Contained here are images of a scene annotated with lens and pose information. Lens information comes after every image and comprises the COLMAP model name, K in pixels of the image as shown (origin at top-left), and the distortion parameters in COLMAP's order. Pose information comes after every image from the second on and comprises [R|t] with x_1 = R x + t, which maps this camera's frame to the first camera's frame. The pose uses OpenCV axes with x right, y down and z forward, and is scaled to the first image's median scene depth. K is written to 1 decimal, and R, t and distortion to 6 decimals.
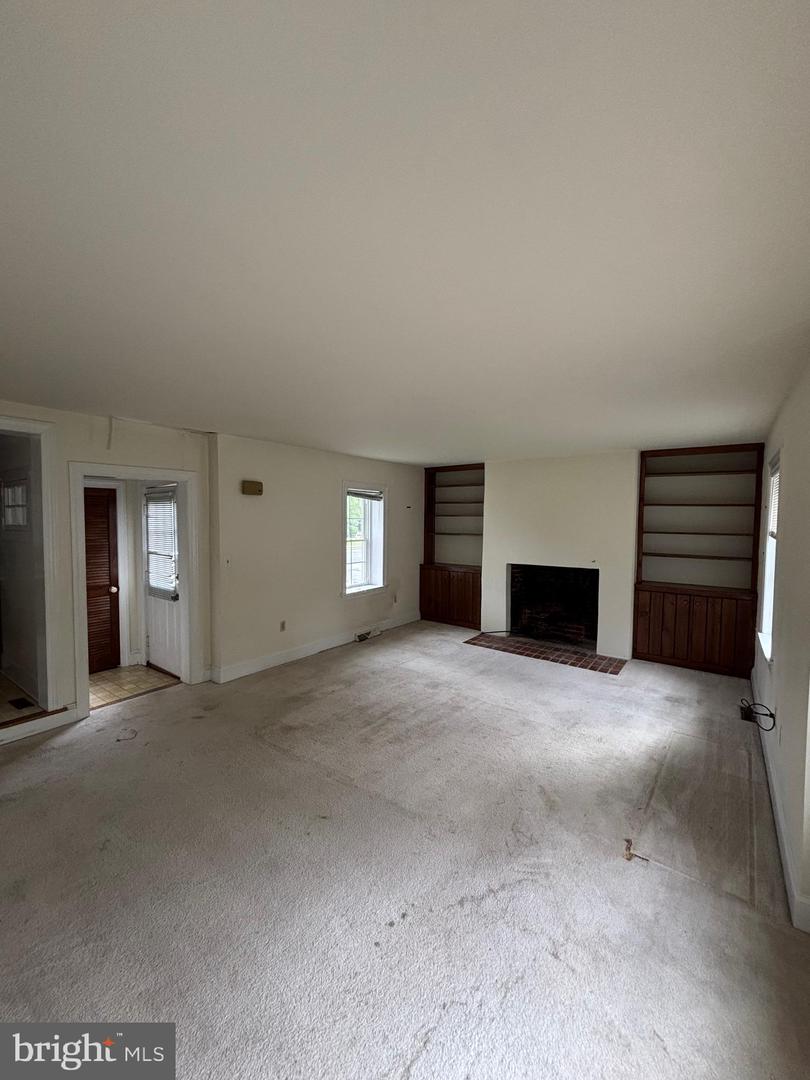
lens RADIAL K [[433.1, 0, 406.4], [0, 433.1, 542.3], [0, 0, 1]] dist [0.000461, -0.000400]
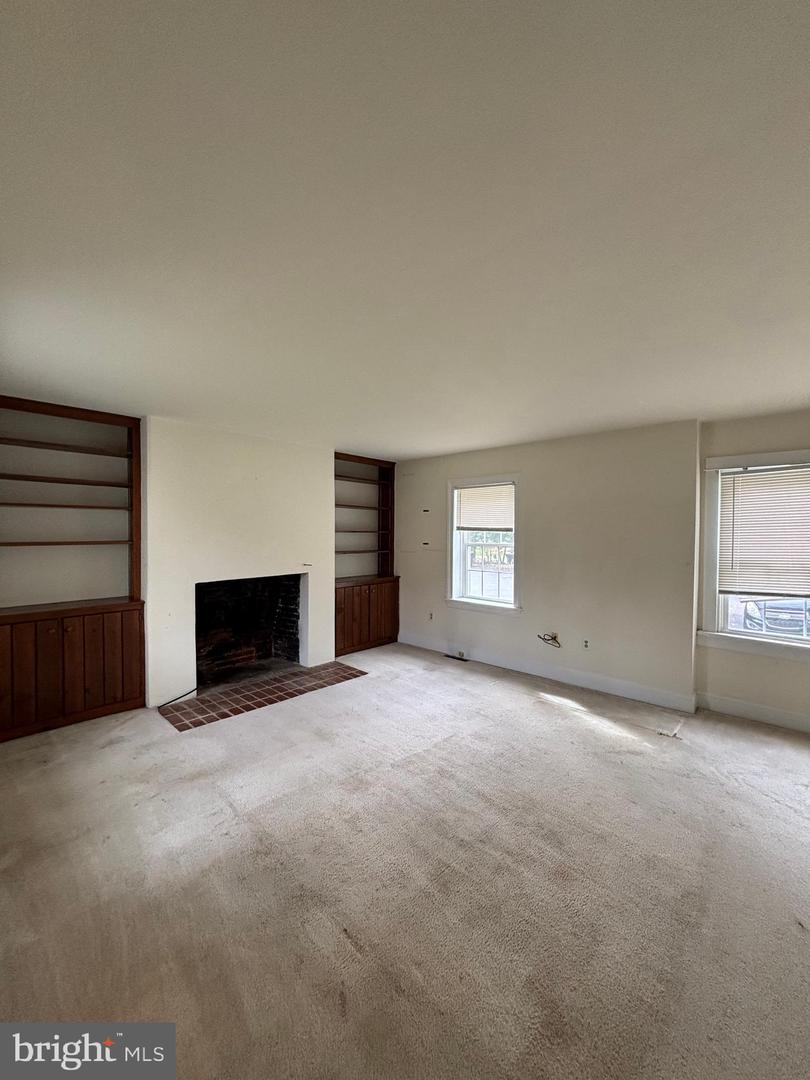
lens RADIAL K [[433.1, 0, 406.4], [0, 433.1, 542.3], [0, 0, 1]] dist [0.000461, -0.000400]
pose [[0.117550, -0.040427, 0.992244, -0.454771], [0.050817, 0.998107, 0.034645, -0.025238], [-0.991766, 0.046351, 0.119382, 0.728371]]
